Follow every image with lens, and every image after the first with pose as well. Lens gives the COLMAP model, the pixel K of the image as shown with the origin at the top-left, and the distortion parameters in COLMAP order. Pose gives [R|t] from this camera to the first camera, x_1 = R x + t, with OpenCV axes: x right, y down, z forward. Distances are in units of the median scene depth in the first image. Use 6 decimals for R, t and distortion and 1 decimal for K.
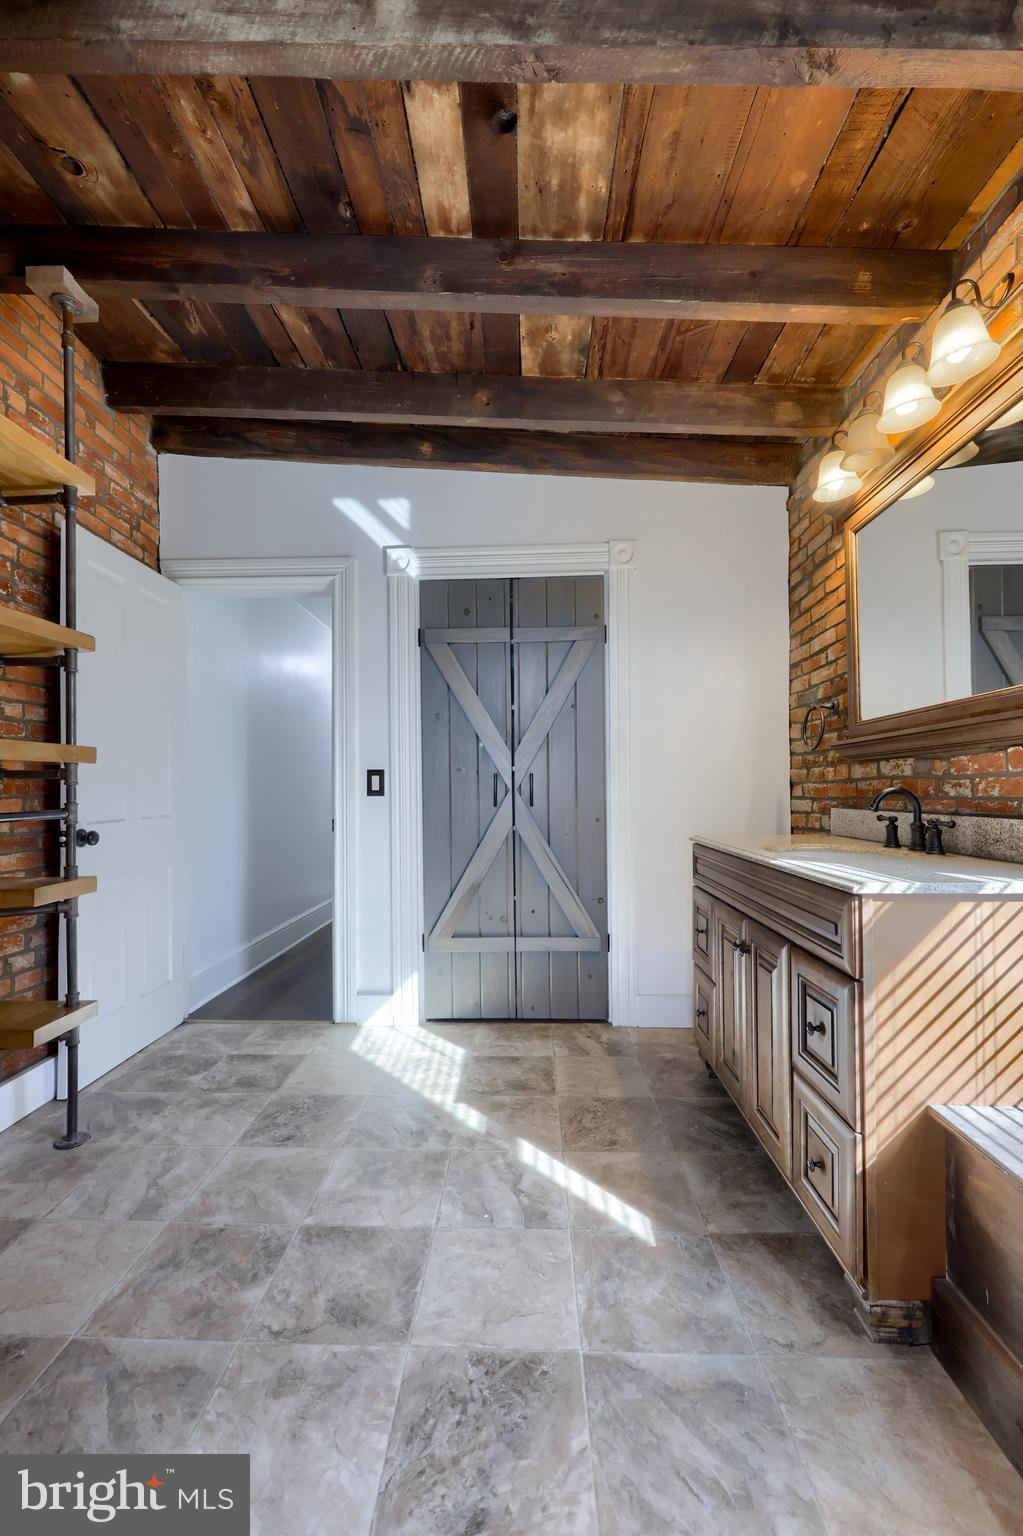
lens RADIAL K [[614.6, 0, 505.9], [0, 614.6, 780.0], [0, 0, 1]] dist [0.000457, -0.000311]
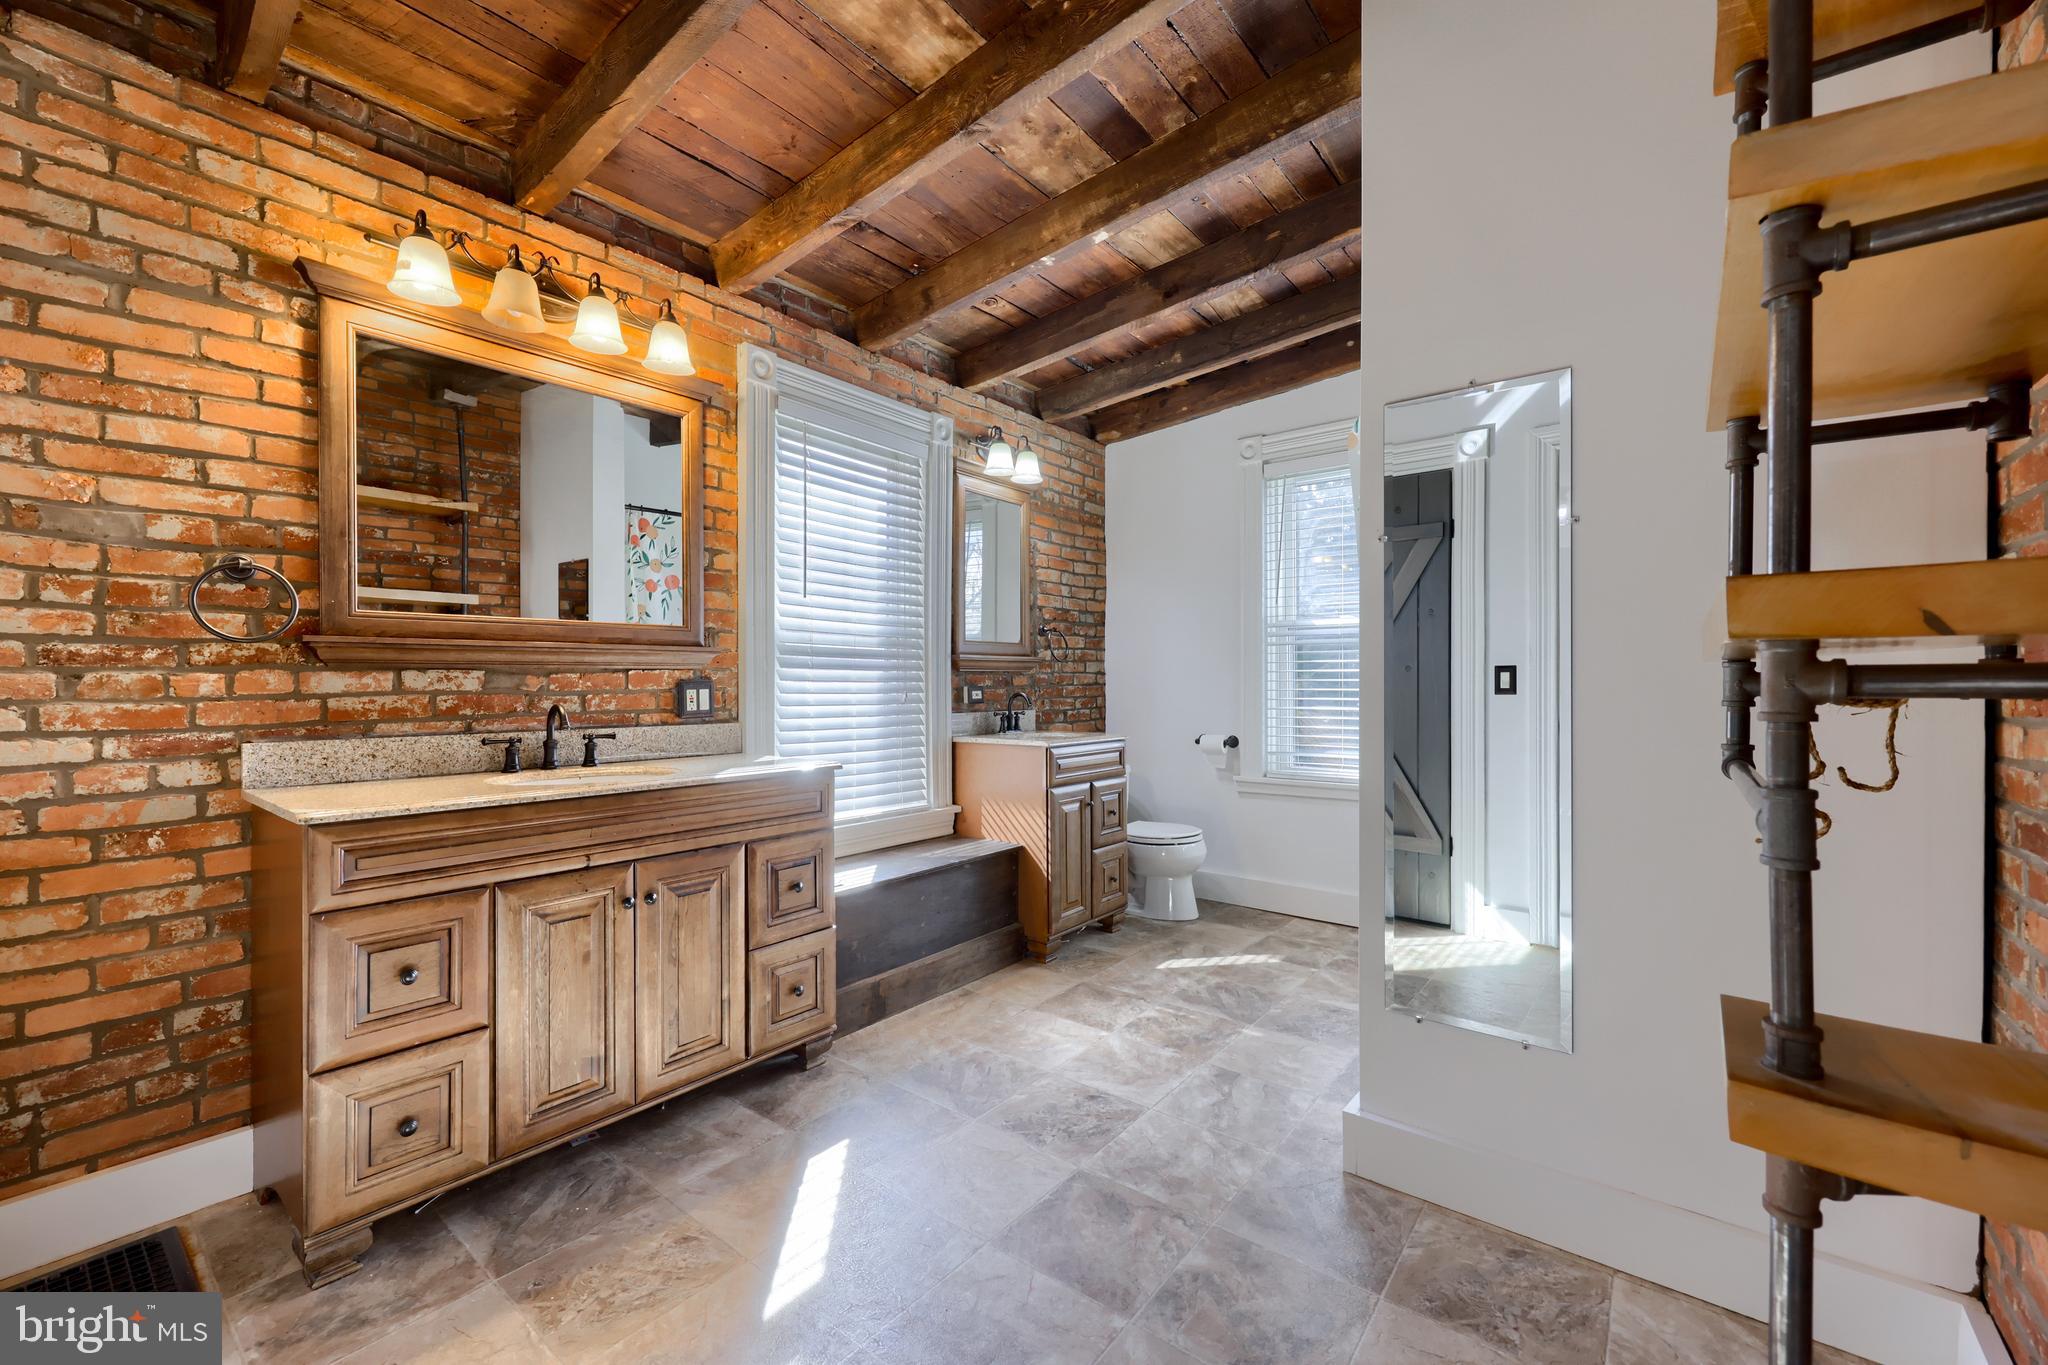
lens RADIAL K [[816.5, 0, 1015.2], [0, 816.5, 685.0], [0, 0, 1]] dist [0.001567, 0.000811]
pose [[-0.796357, 0.002918, 0.604820, -0.759281], [-0.005750, 0.999907, -0.012395, -0.006533], [-0.604800, -0.013349, -0.796266, 1.744104]]
